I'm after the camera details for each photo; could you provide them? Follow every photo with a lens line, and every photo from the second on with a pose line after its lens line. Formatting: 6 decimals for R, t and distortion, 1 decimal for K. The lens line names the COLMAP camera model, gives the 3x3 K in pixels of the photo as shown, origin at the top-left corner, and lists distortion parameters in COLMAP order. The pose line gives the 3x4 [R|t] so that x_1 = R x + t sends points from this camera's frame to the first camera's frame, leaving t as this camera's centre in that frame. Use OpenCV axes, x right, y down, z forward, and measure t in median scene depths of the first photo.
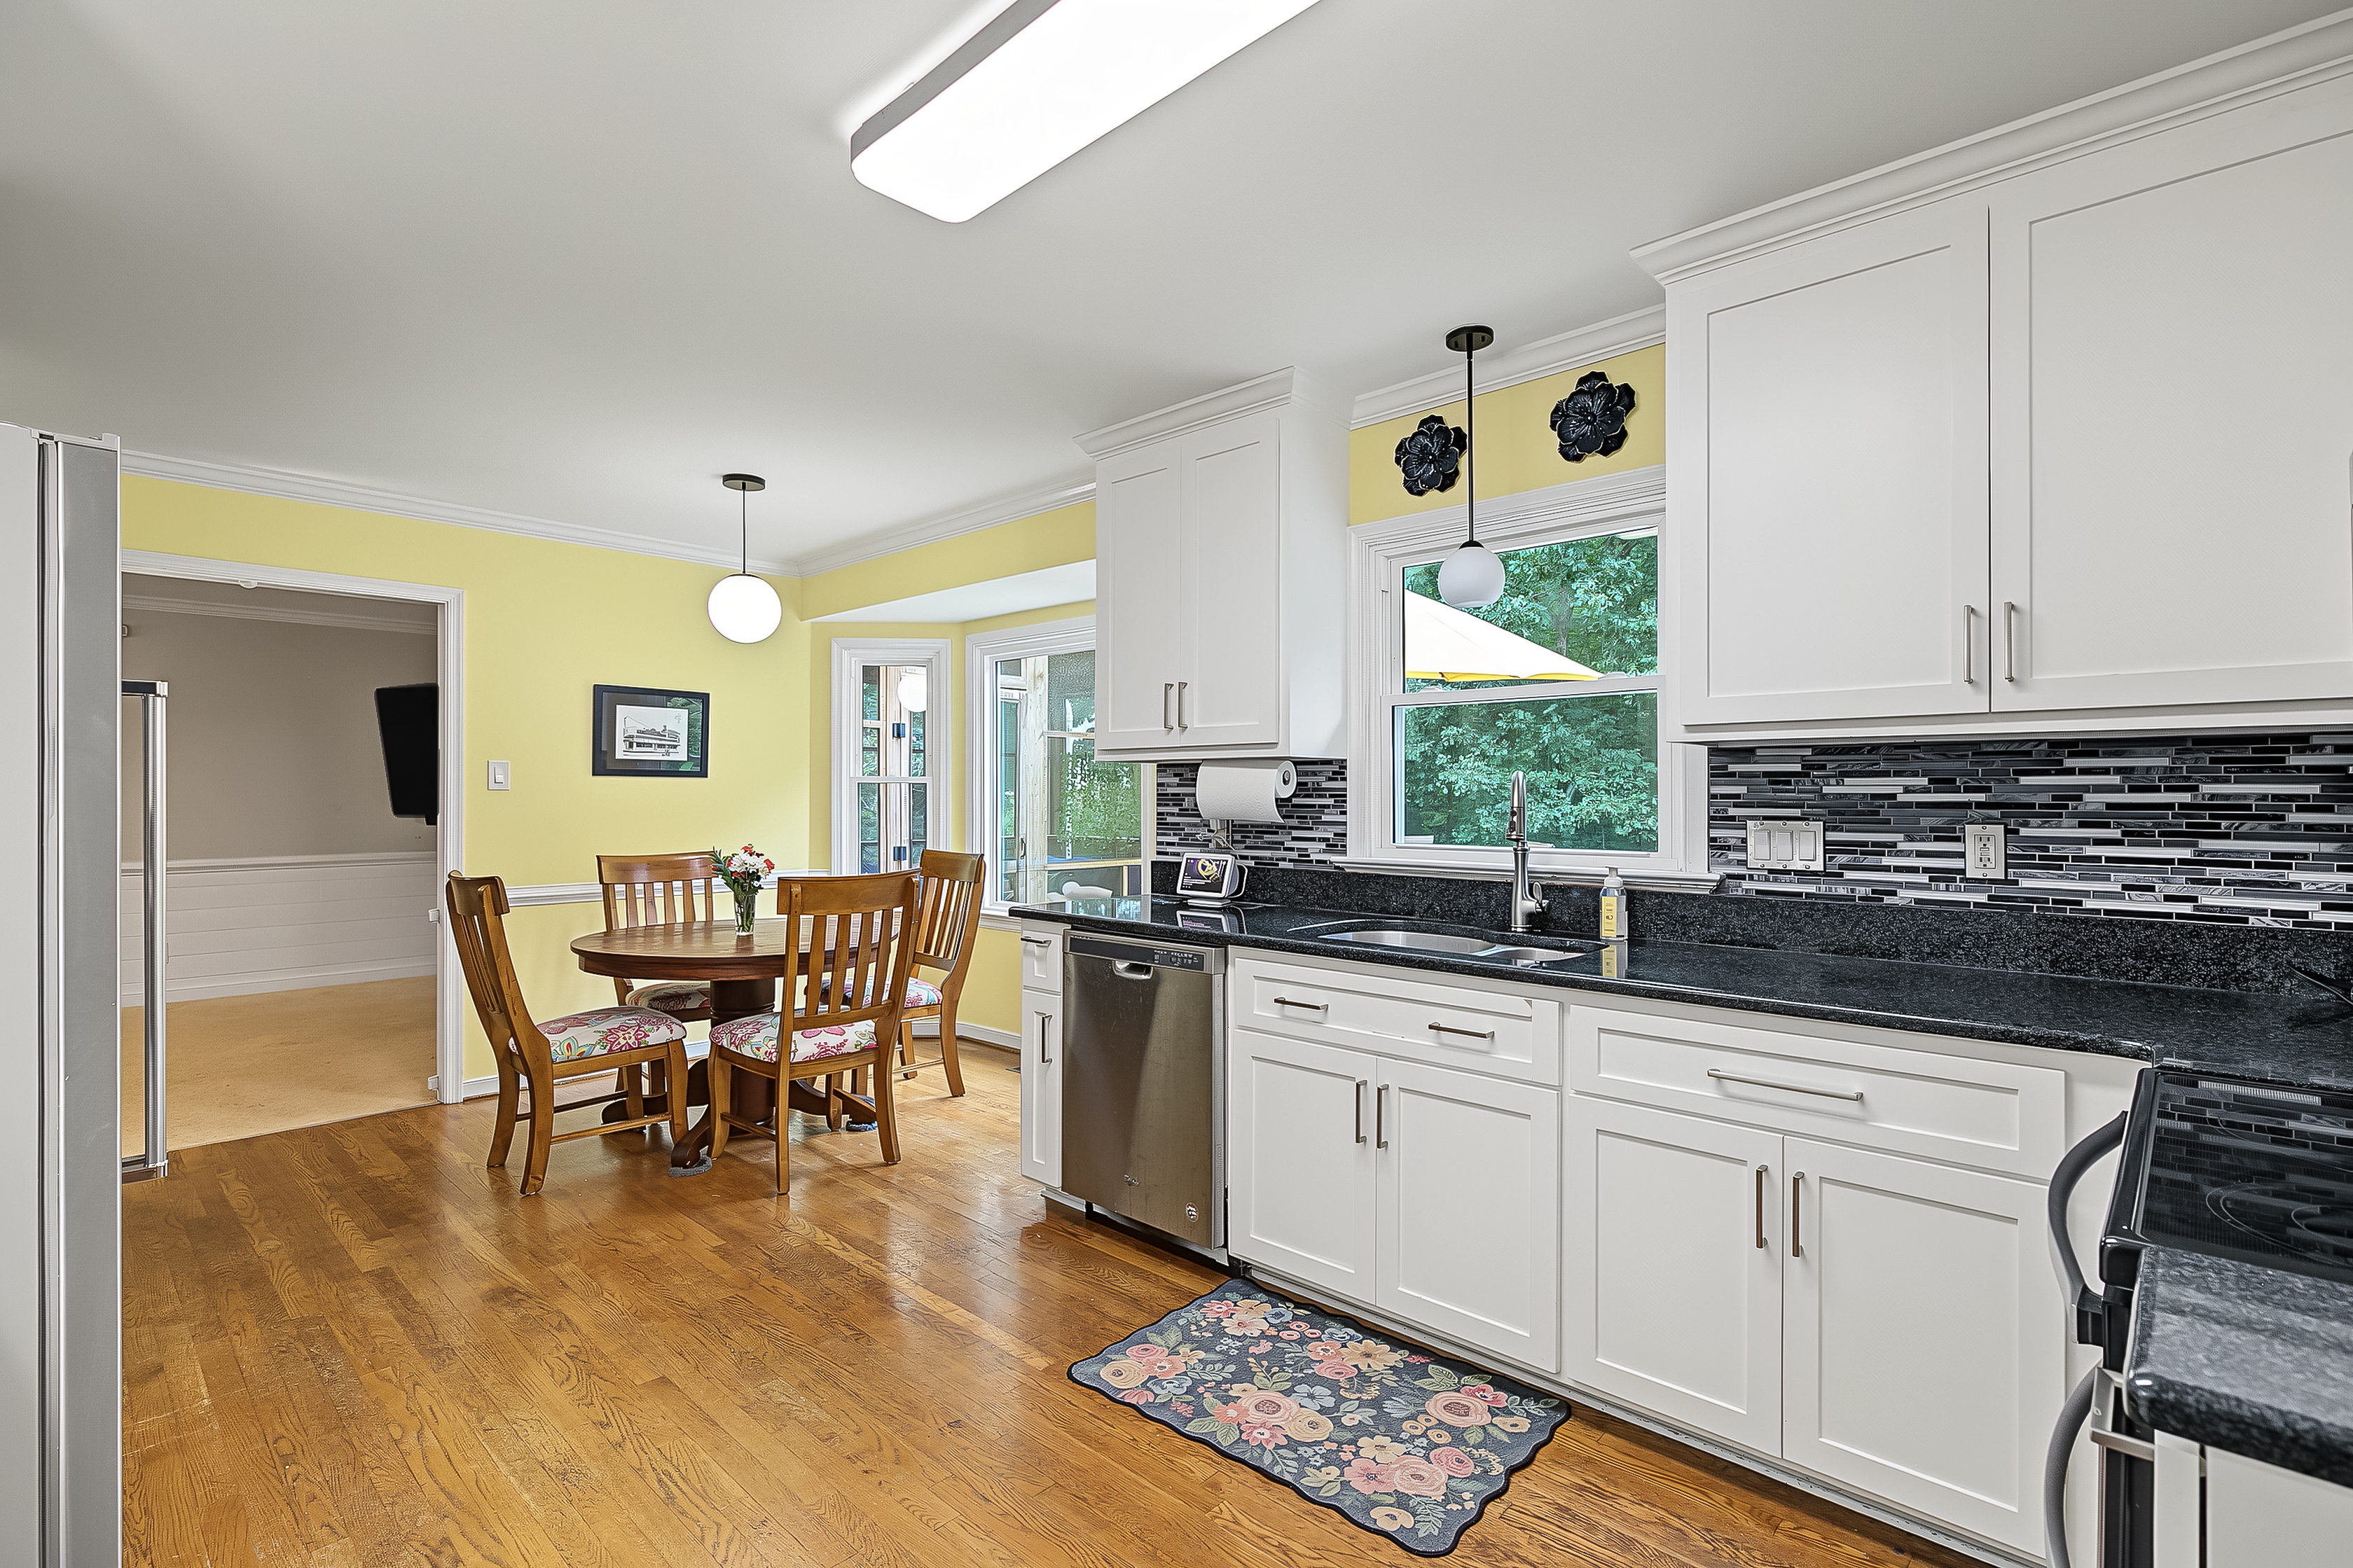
lens RADIAL K [[1092.1, 0, 1177.2], [0, 1092.1, 789.5], [0, 0, 1]] dist [0.000936, 0.001332]
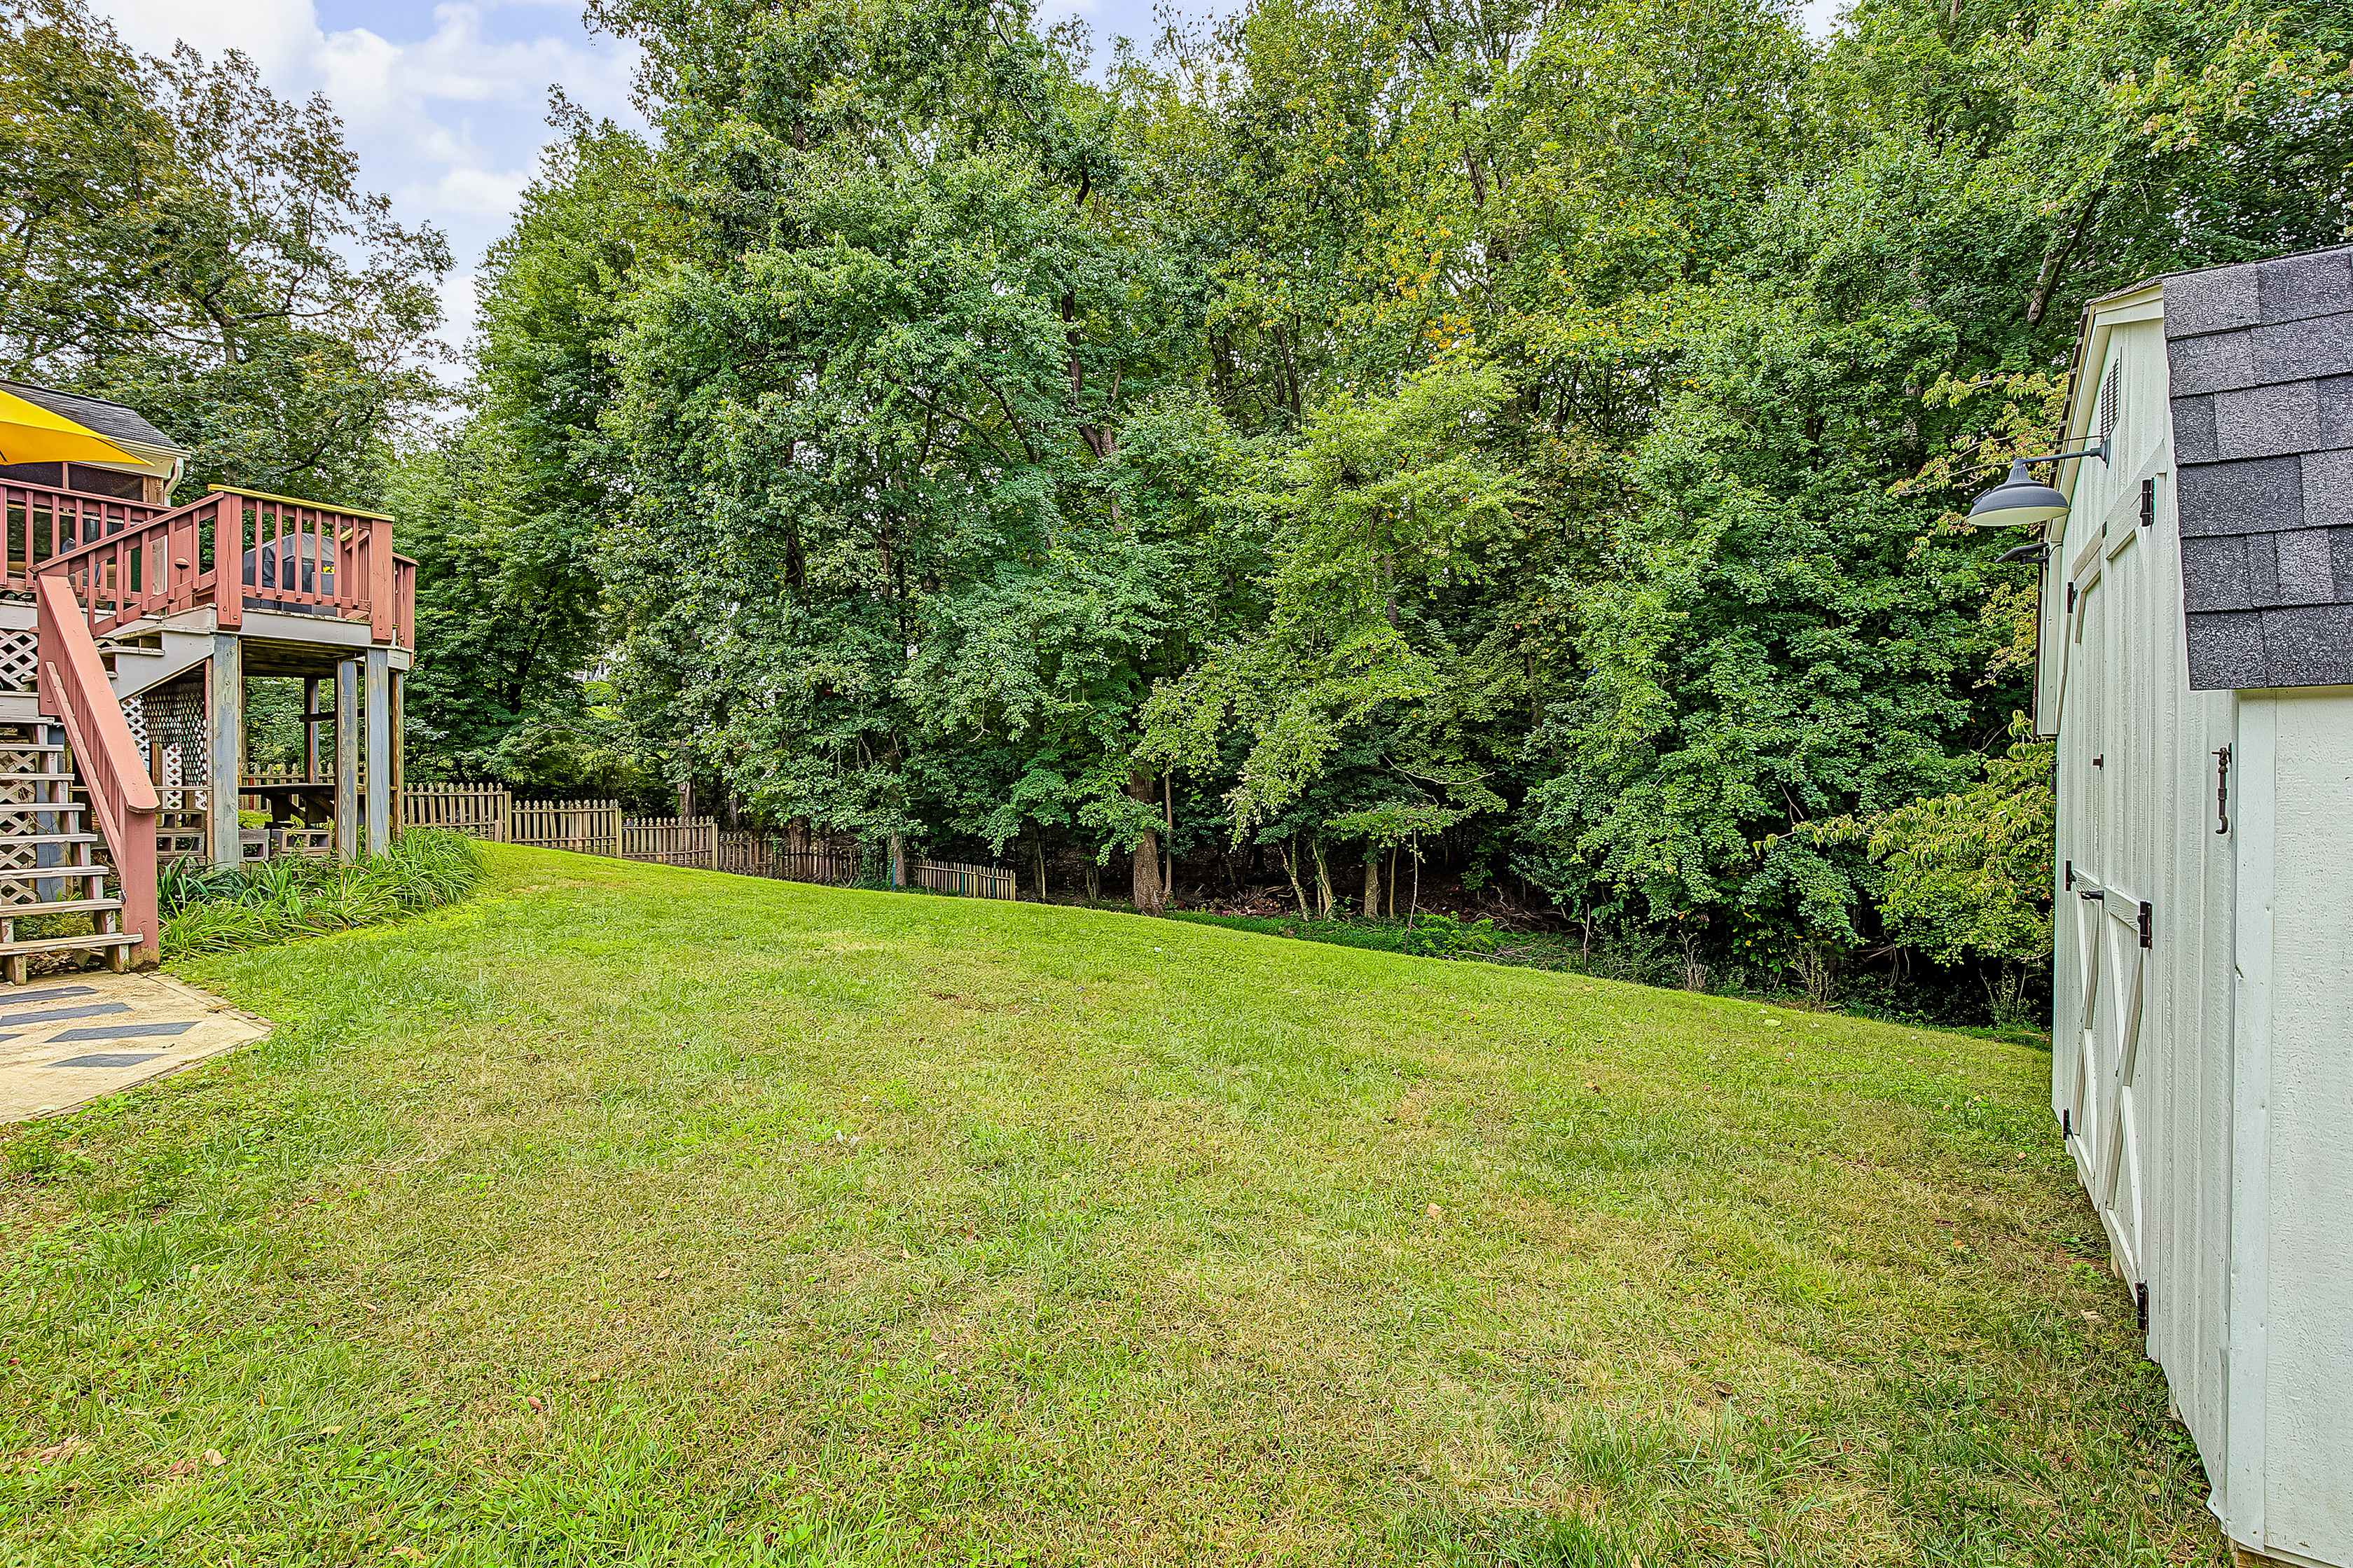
lens RADIAL K [[1092.1, 0, 1165.4], [0, 1092.1, 787.7], [0, 0, 1]] dist [0.000936, 0.001332]
pose [[0.986151, -0.000913, 0.165846, 0.641748], [-0.000370, 0.999970, 0.007706, 0.159662], [-0.165848, -0.007661, 0.986122, -0.362134]]
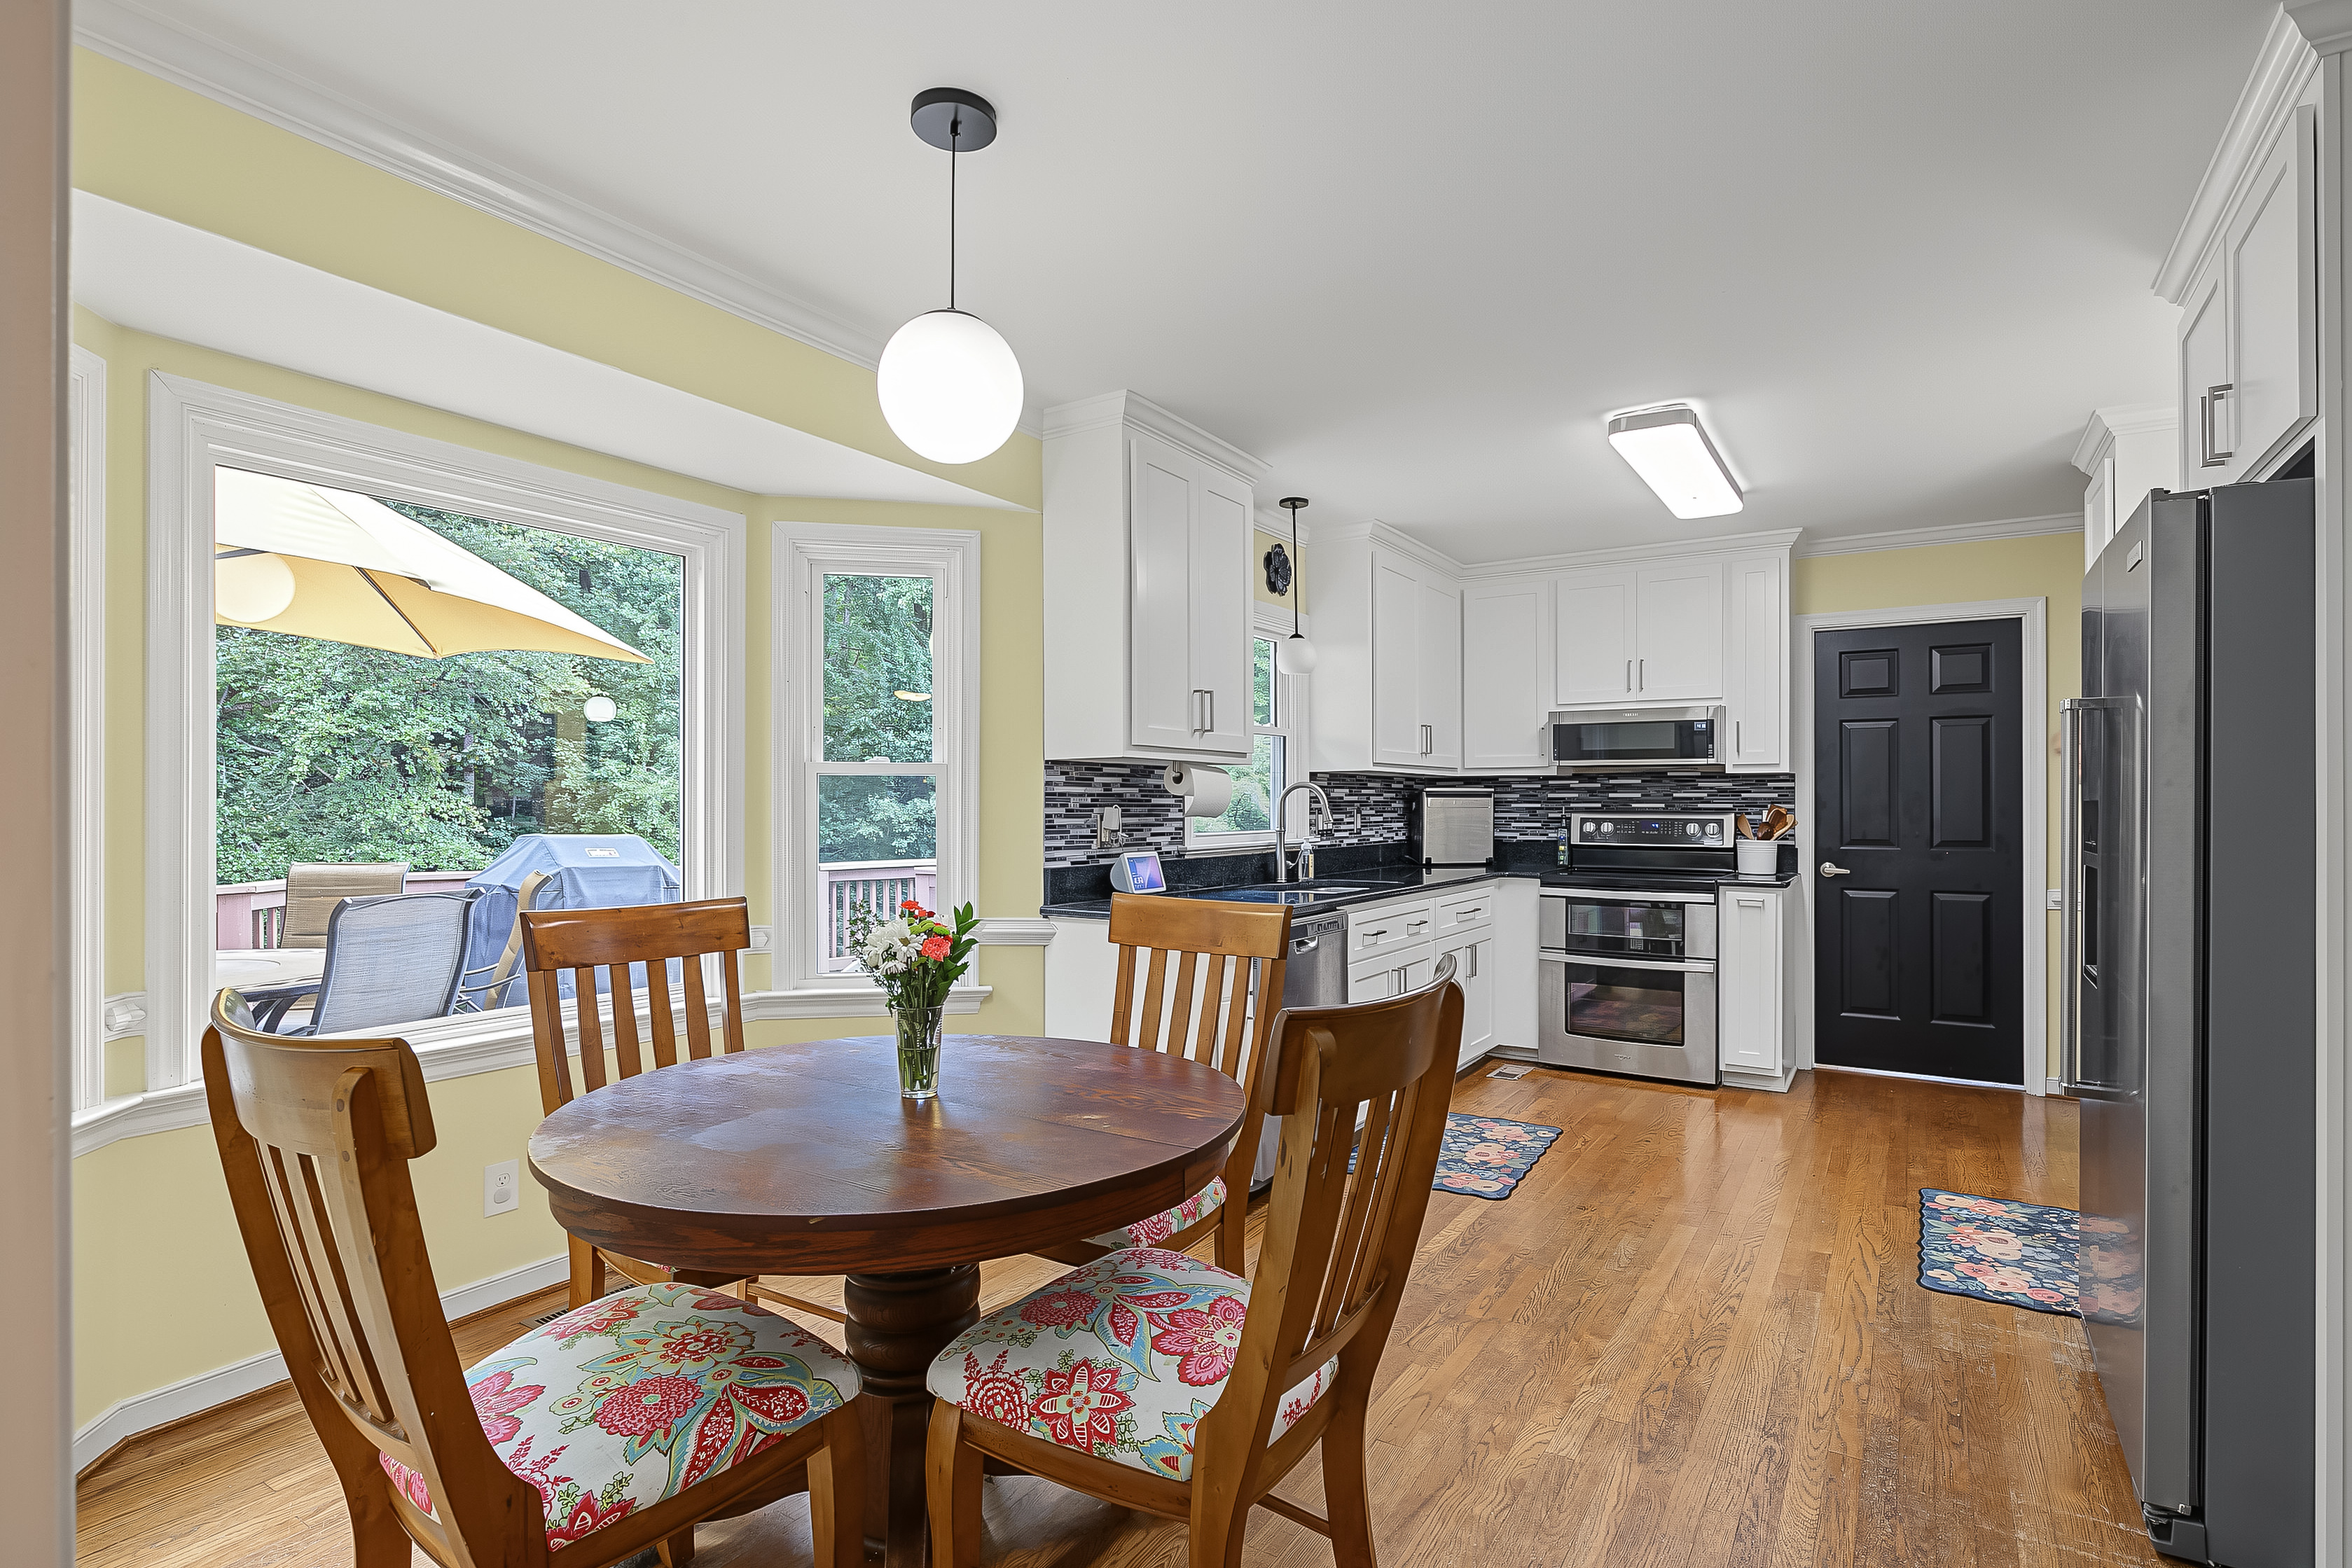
lens RADIAL K [[1185.6, 0, 1195.9], [0, 1185.6, 798.9], [0, 0, 1]] dist [-0.001238, 0.001579]
pose [[-0.210004, 0.004036, 0.977692, -1.545757], [-0.002359, 0.999986, -0.004635, 0.019662], [-0.977698, -0.003280, -0.209991, 1.697691]]
